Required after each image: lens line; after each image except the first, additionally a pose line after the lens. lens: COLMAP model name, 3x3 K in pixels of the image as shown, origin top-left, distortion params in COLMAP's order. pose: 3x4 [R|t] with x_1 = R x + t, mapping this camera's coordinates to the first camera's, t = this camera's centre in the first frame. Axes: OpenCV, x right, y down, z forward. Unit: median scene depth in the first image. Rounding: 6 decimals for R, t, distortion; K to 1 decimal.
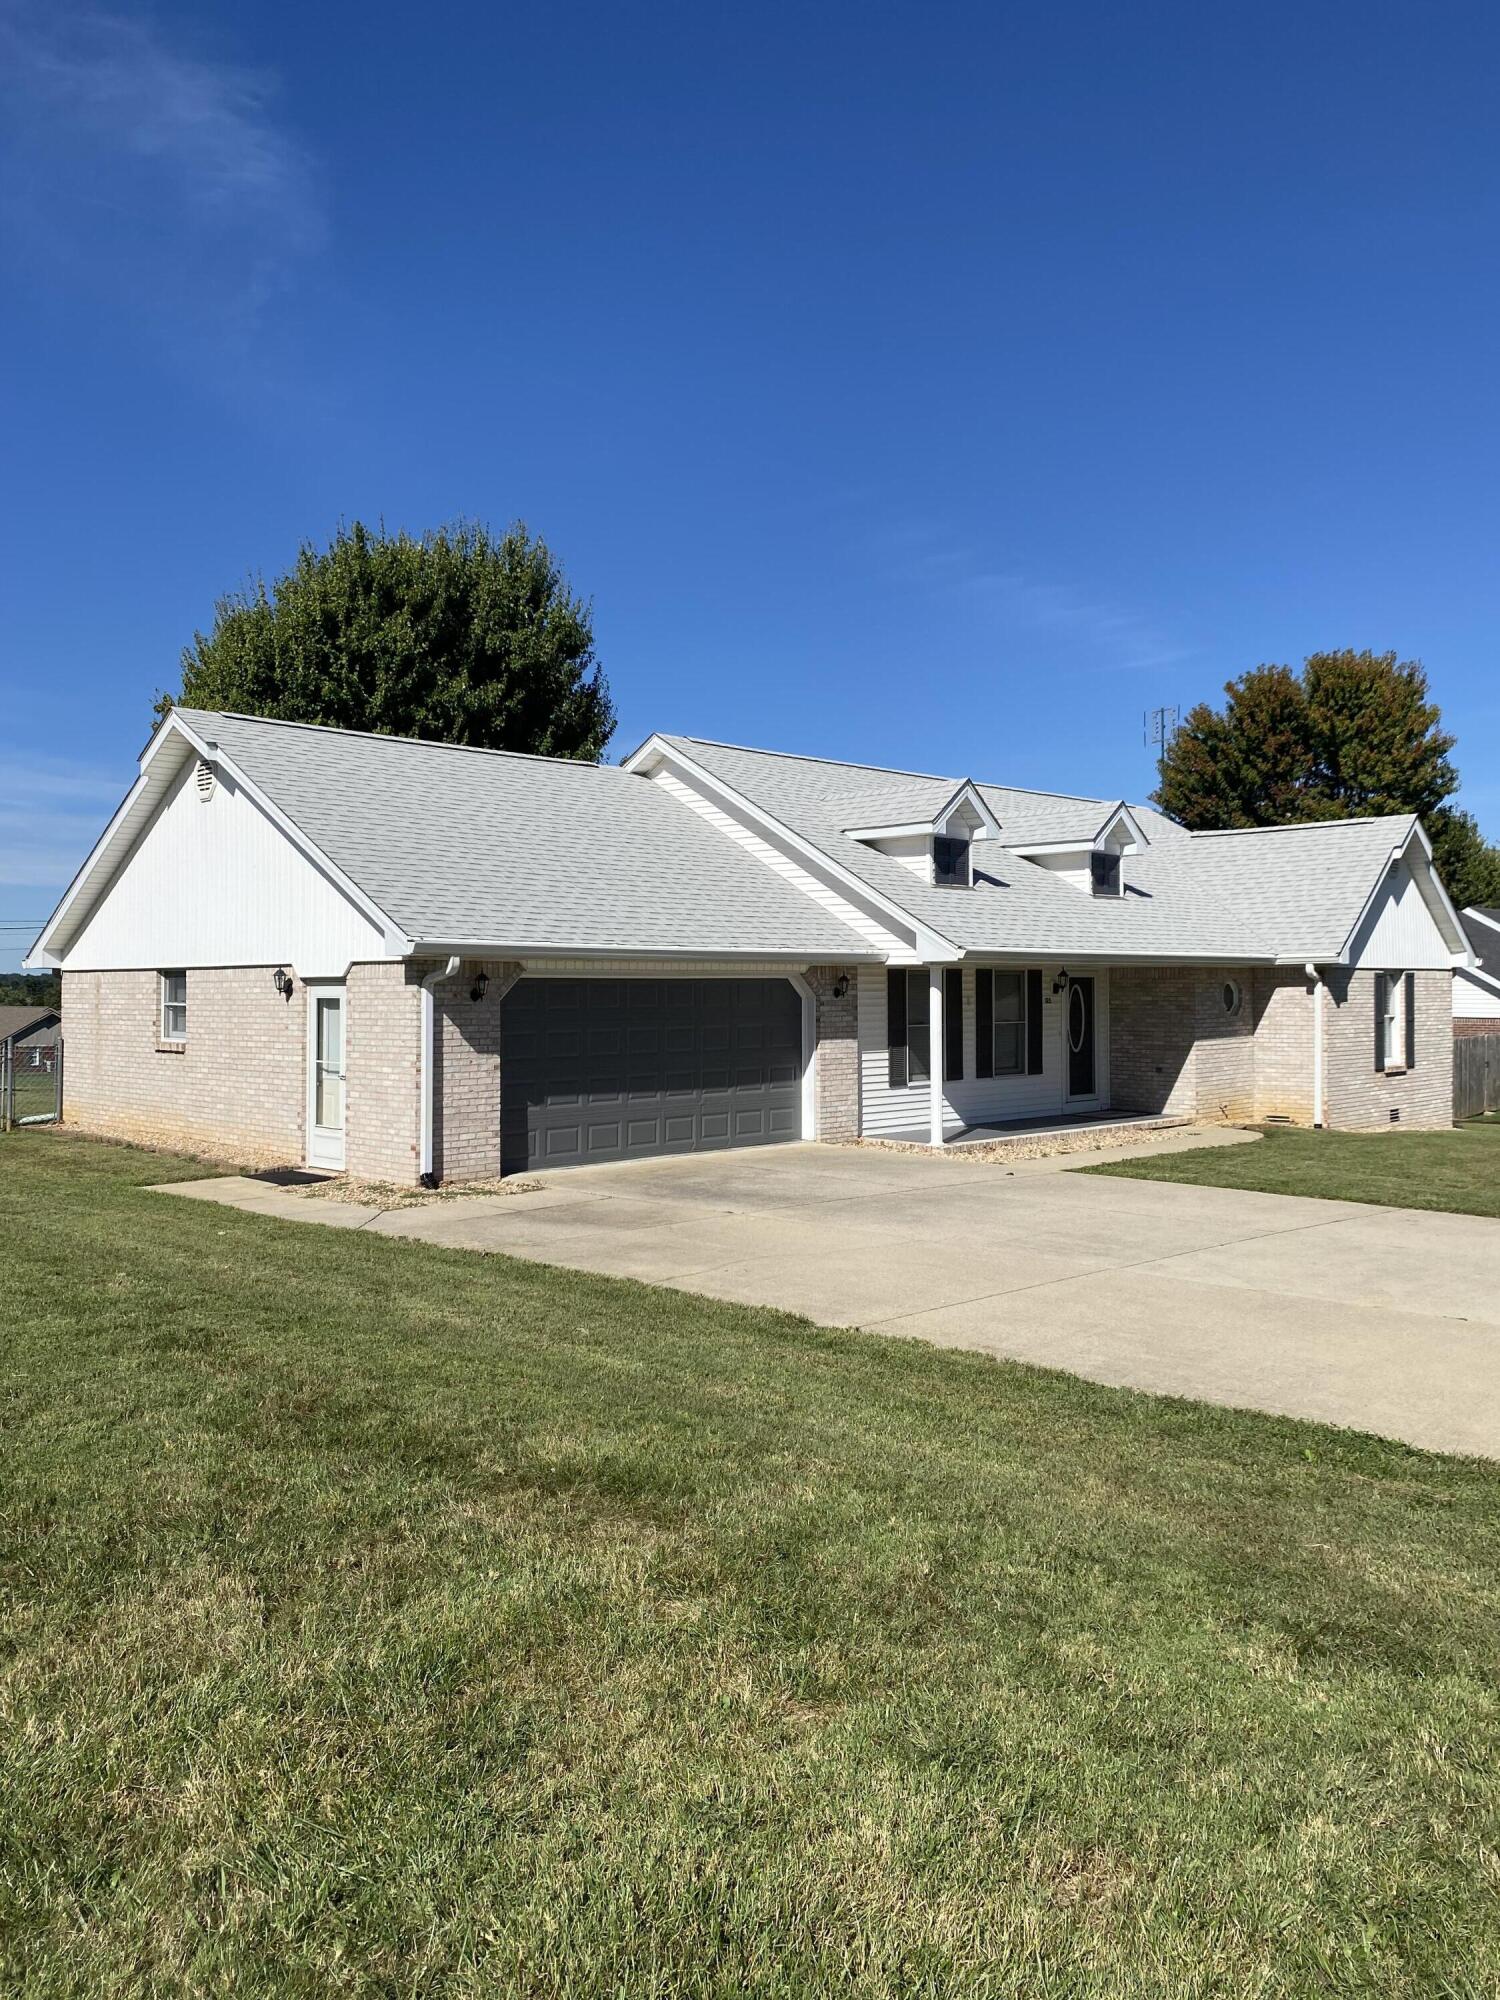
lens RADIAL K [[1533.1, 0, 815.1], [0, 1533.1, 972.5], [0, 0, 1]] dist [0.048737, -0.062937]
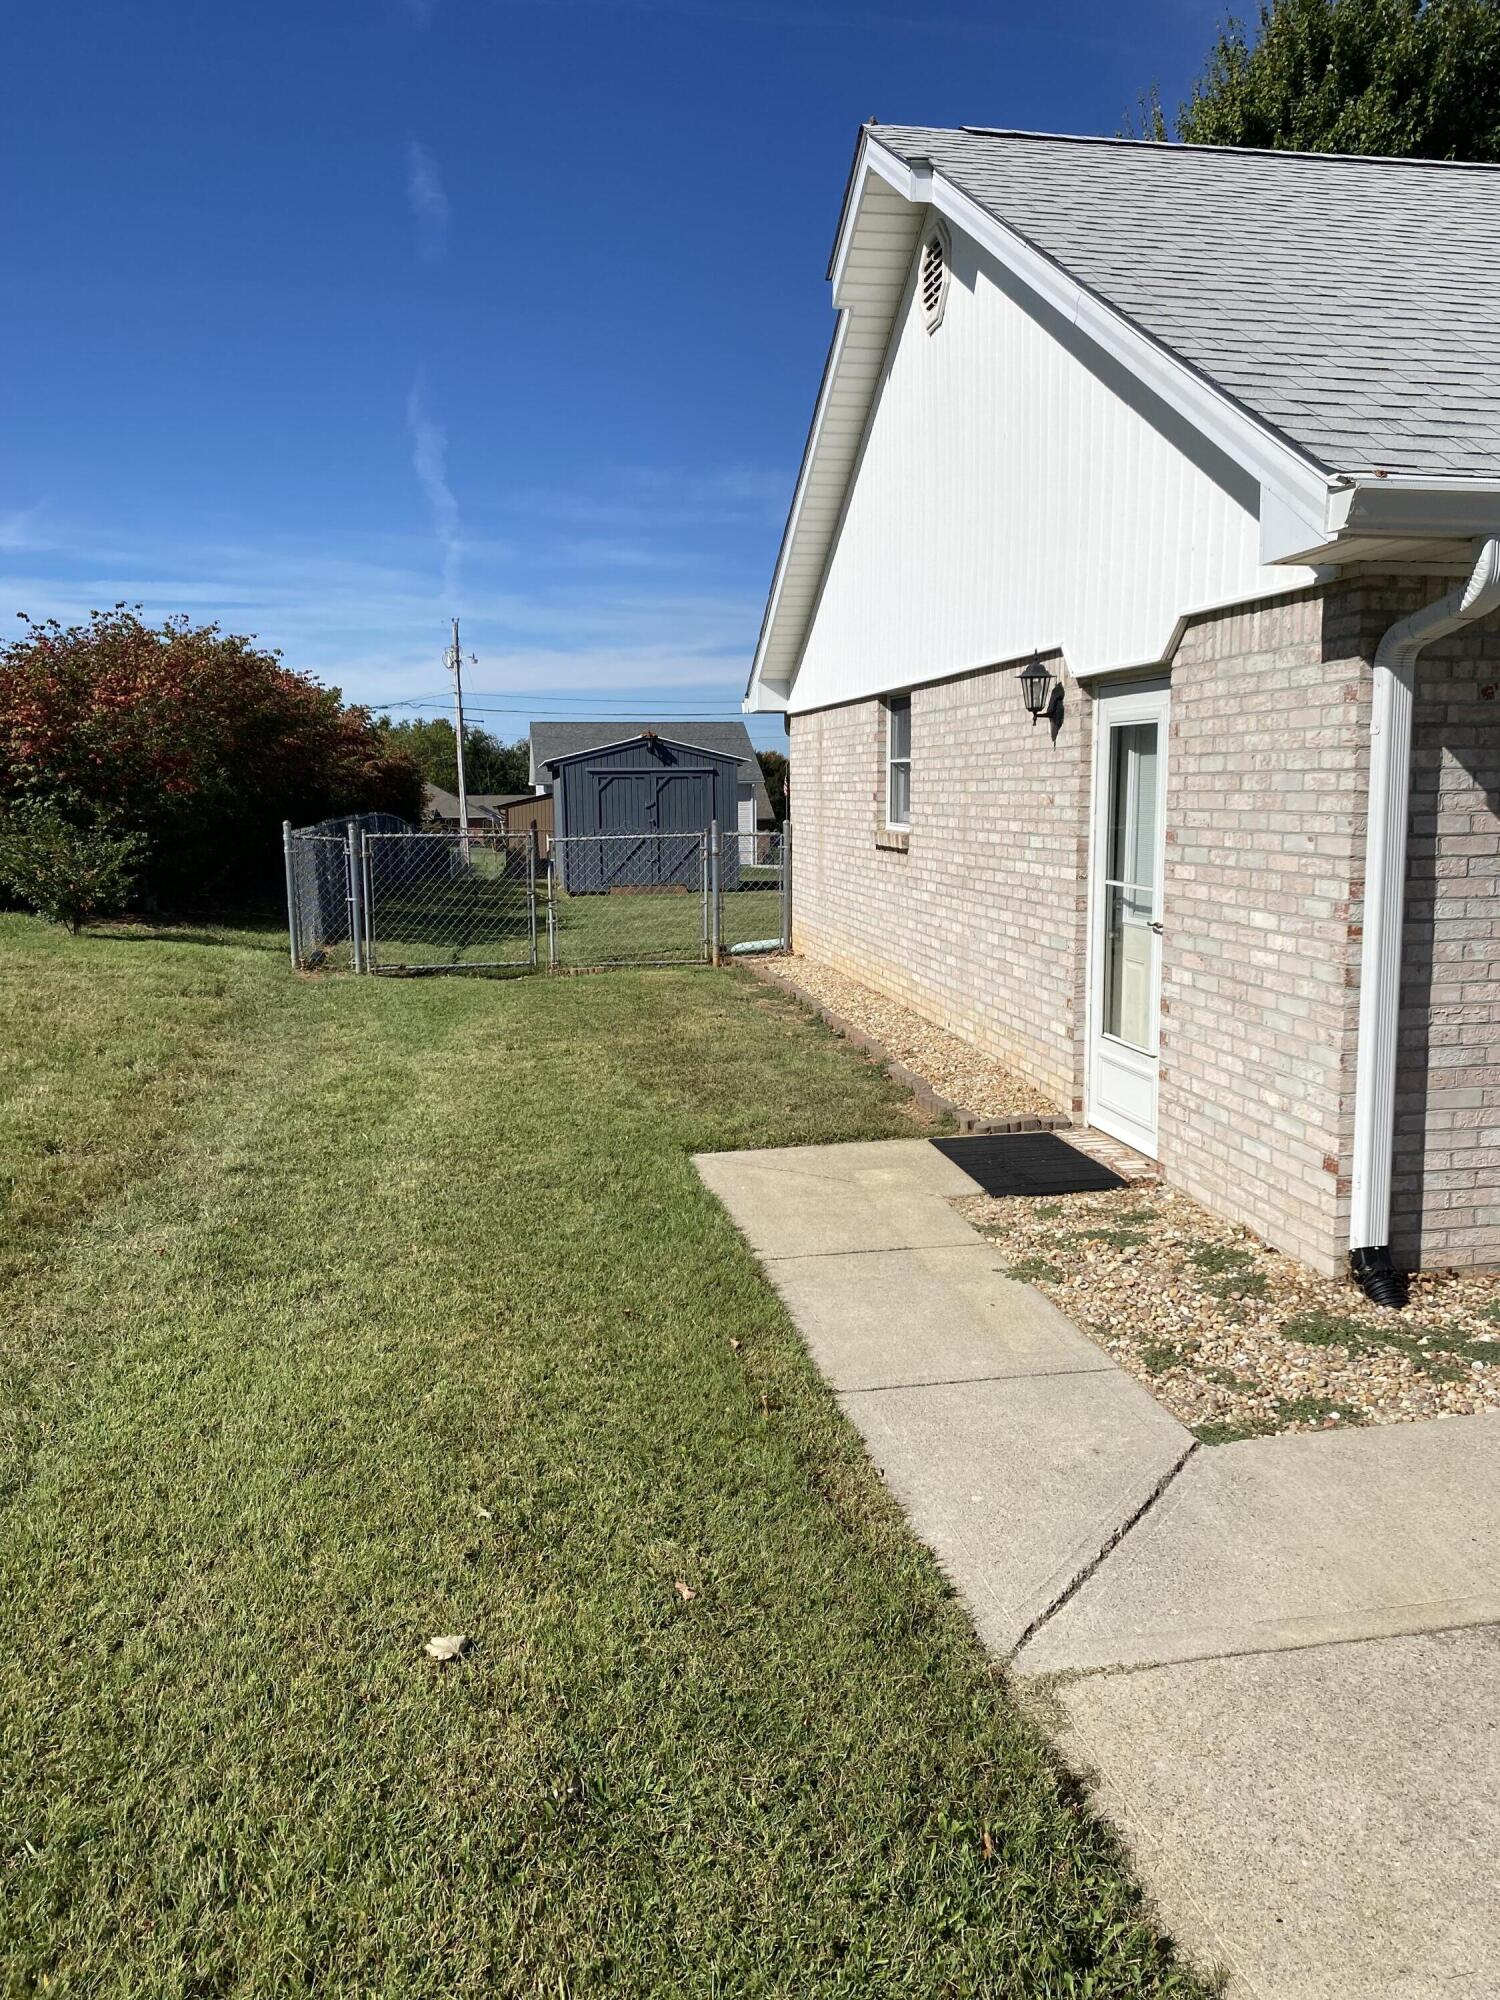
lens RADIAL K [[1533.1, 0, 815.1], [0, 1533.1, 972.5], [0, 0, 1]] dist [0.048737, -0.062937]
pose [[0.826069, 0.067136, -0.559556, -0.162330], [0.008837, 0.991214, 0.131972, 0.027643], [0.563500, -0.113963, 0.818218, 0.640549]]
